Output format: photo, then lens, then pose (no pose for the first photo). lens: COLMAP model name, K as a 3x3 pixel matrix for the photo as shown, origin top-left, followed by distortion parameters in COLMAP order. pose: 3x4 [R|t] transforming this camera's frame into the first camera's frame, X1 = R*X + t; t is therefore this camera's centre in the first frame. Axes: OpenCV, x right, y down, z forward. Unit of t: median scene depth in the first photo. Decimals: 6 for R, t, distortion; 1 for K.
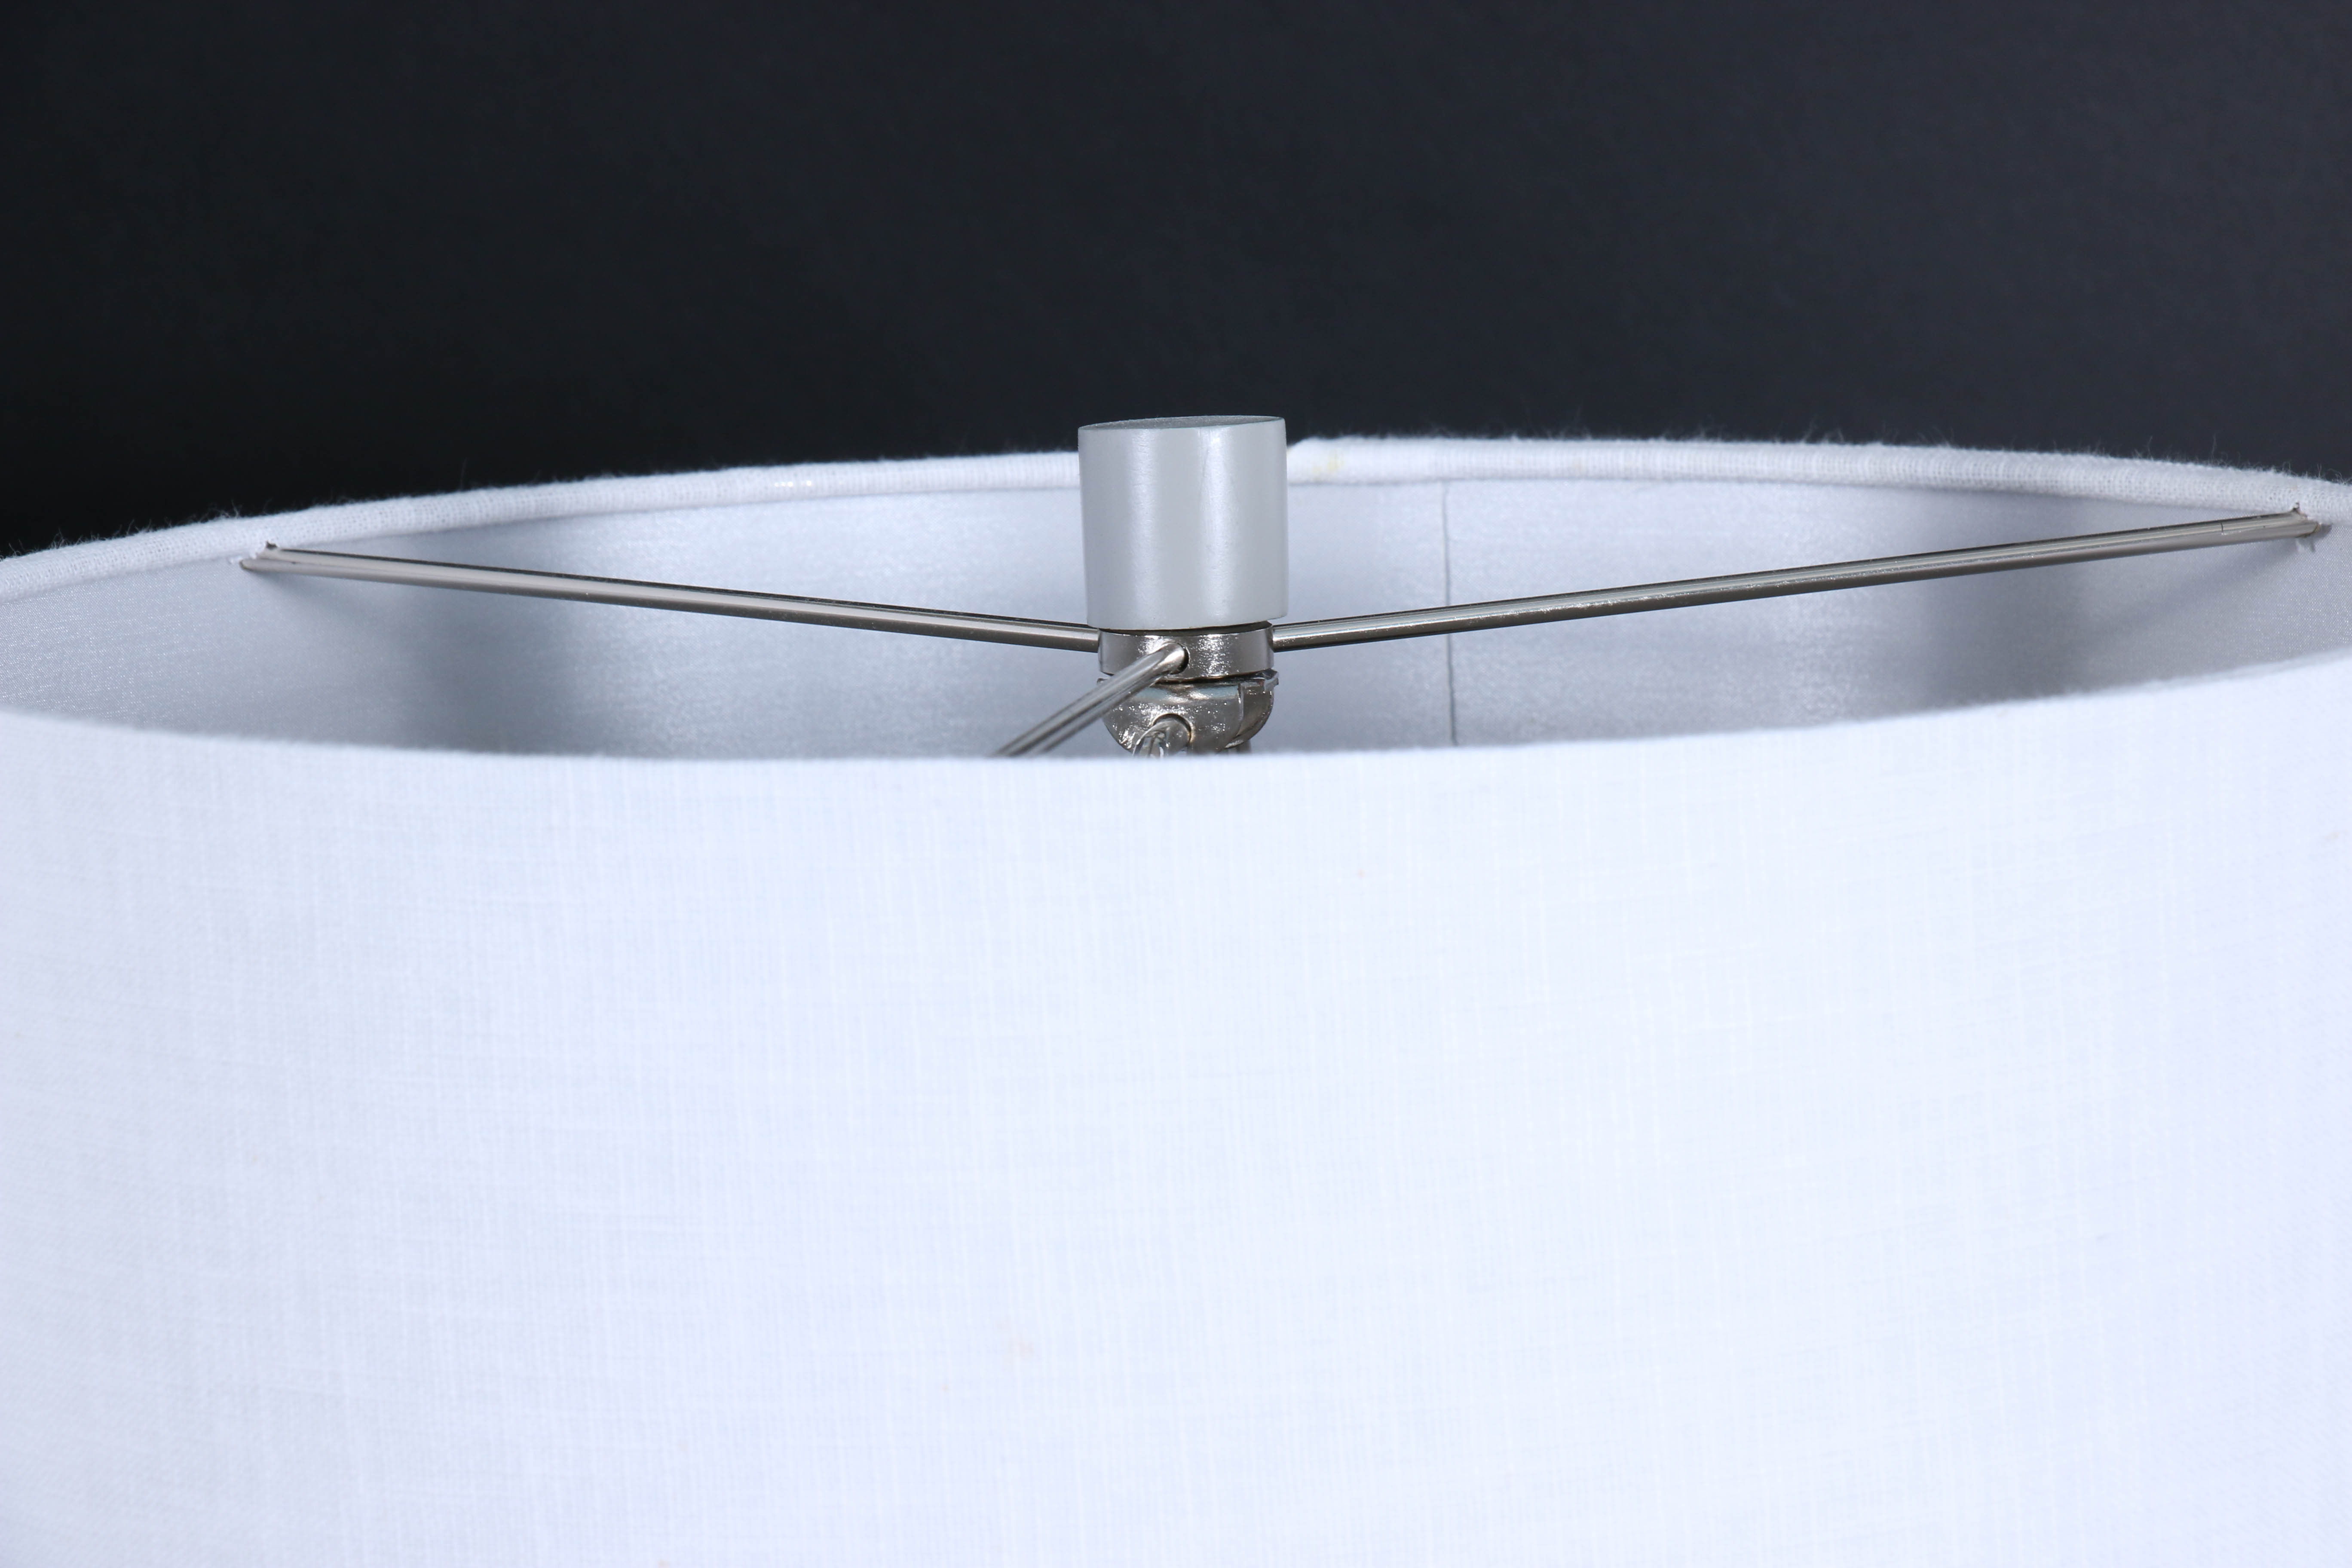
lens RADIAL K [[10542.5, 0, 1182.8], [0, 10542.5, 786.2], [0, 0, 1]] dist [1.236675, 0.000000]
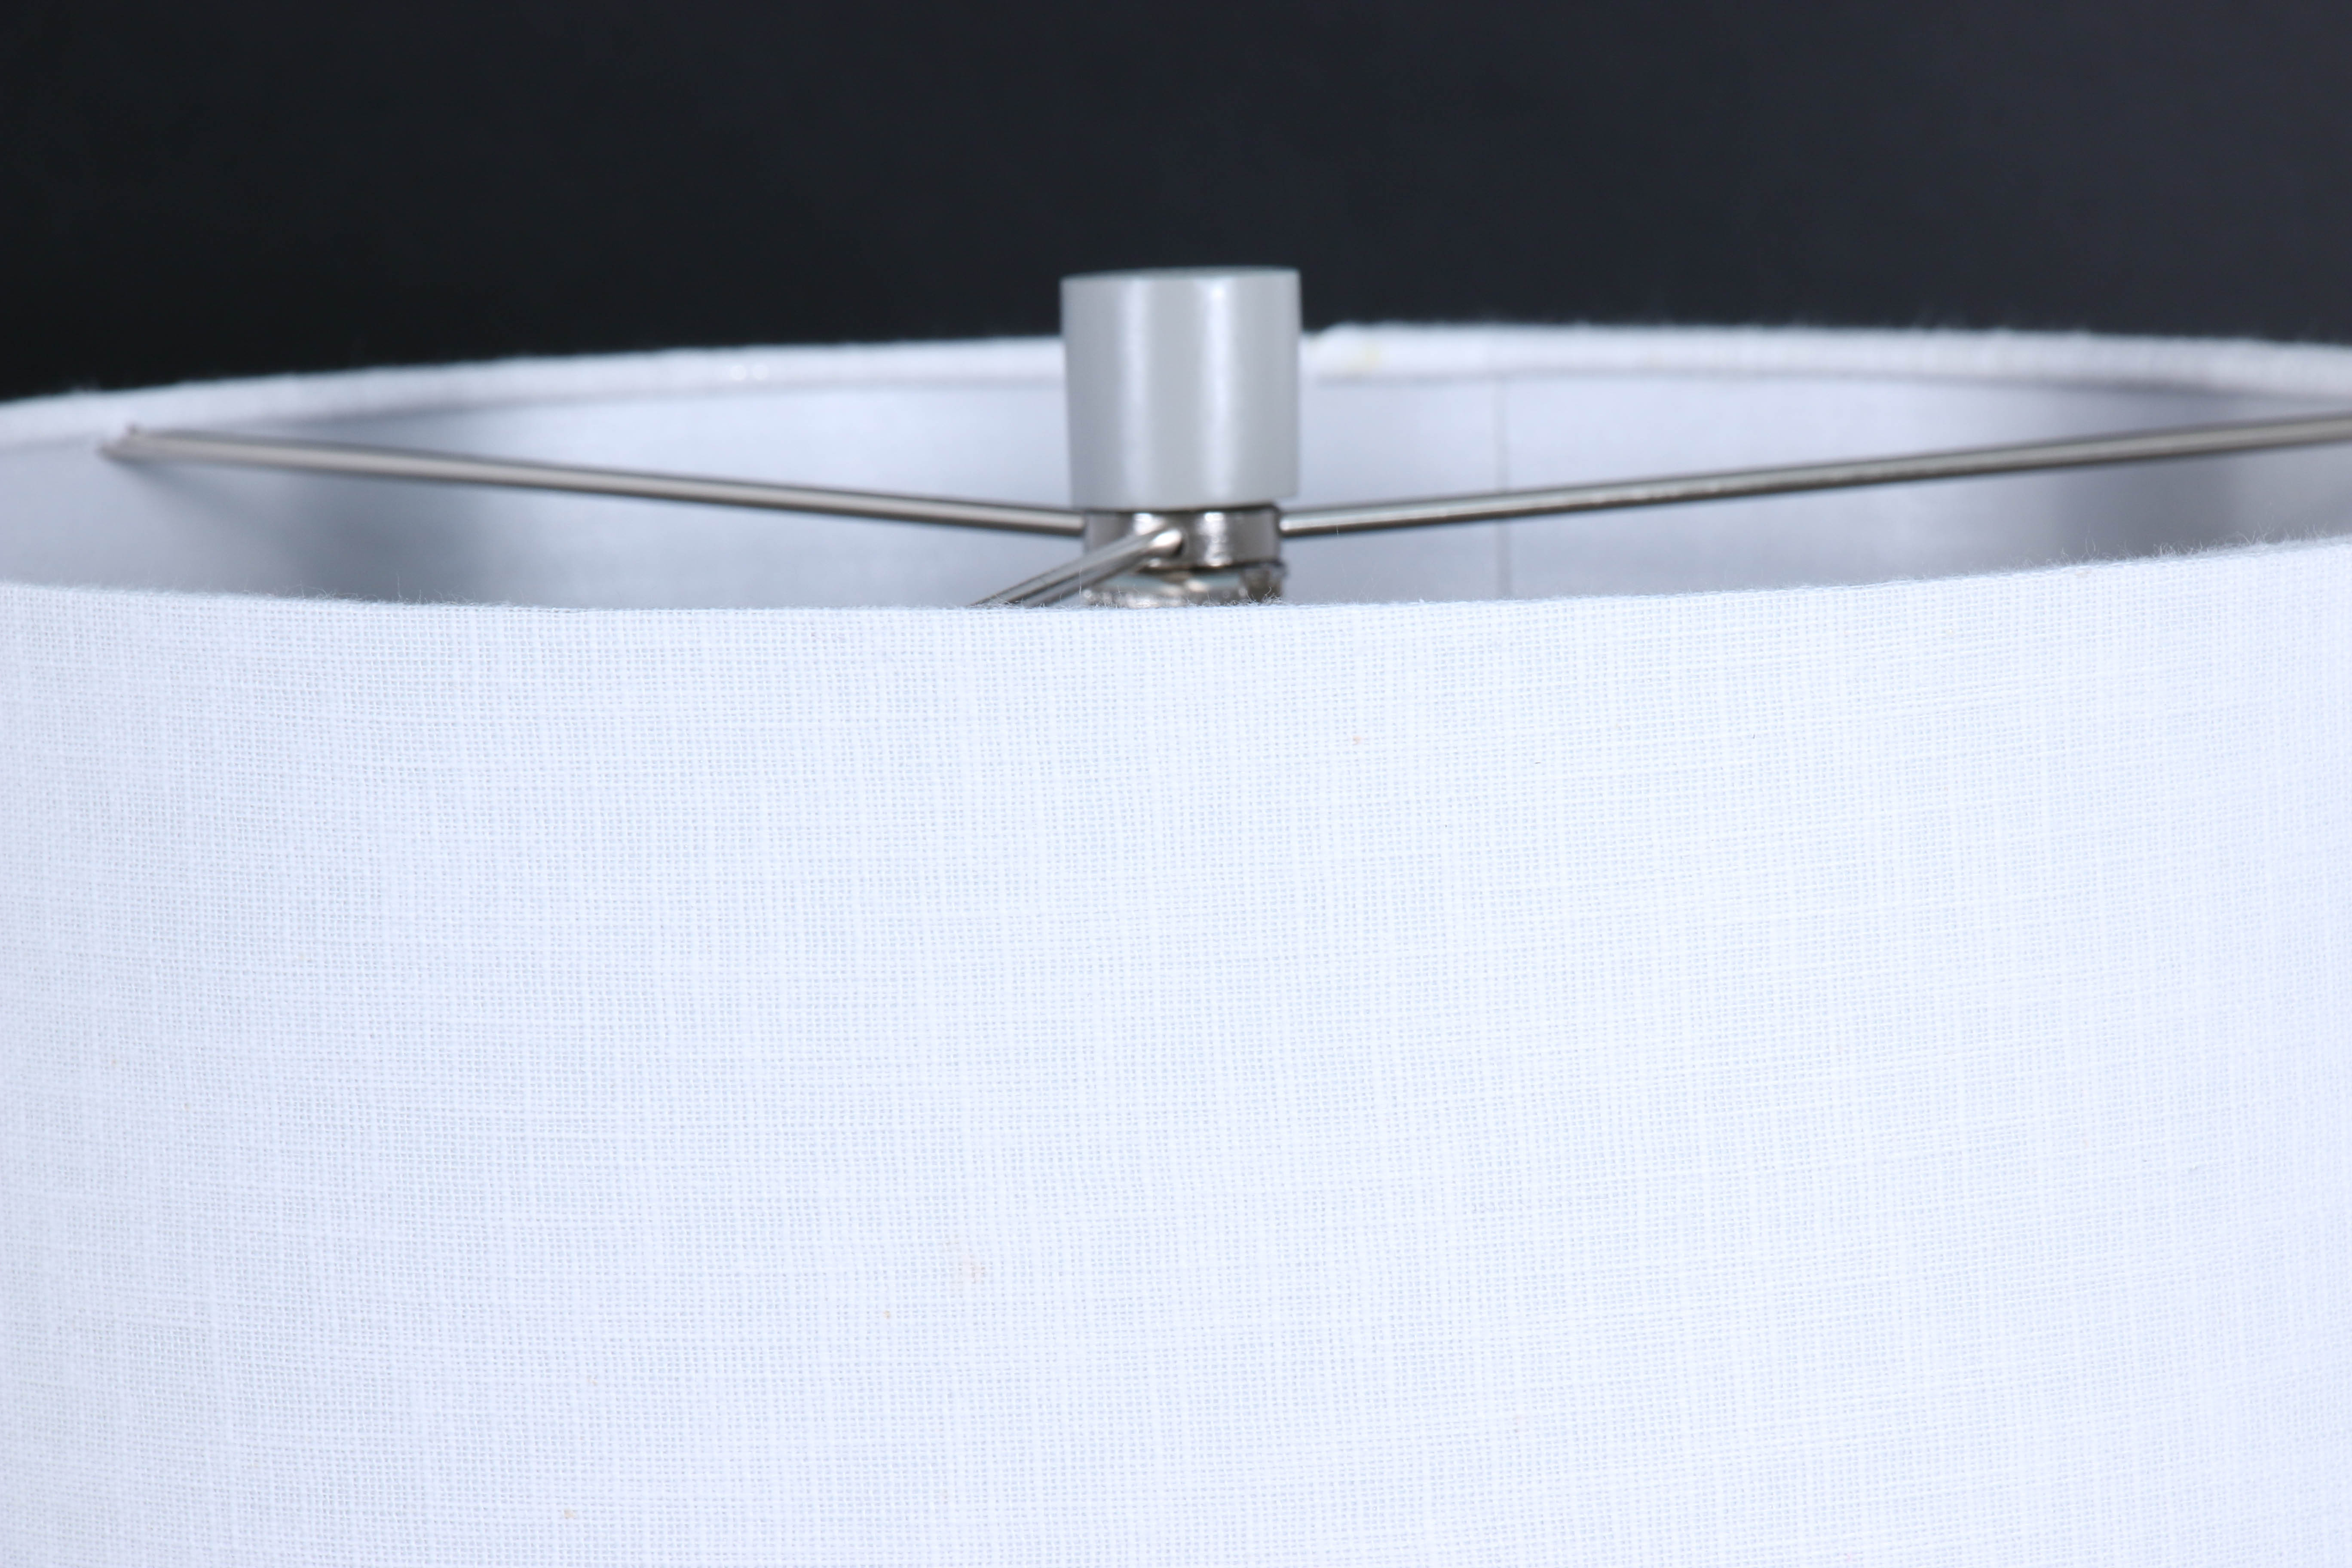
lens RADIAL K [[14417.8, 0, 1168.5], [0, 14417.8, 781.3], [0, 0, 1]] dist [2.312308, 0.000000]
pose [[0.999872, 0.010132, -0.012376, 0.015706], [-0.010445, 0.999620, -0.025508, 0.042114], [0.012113, 0.025634, 0.999598, -0.217036]]
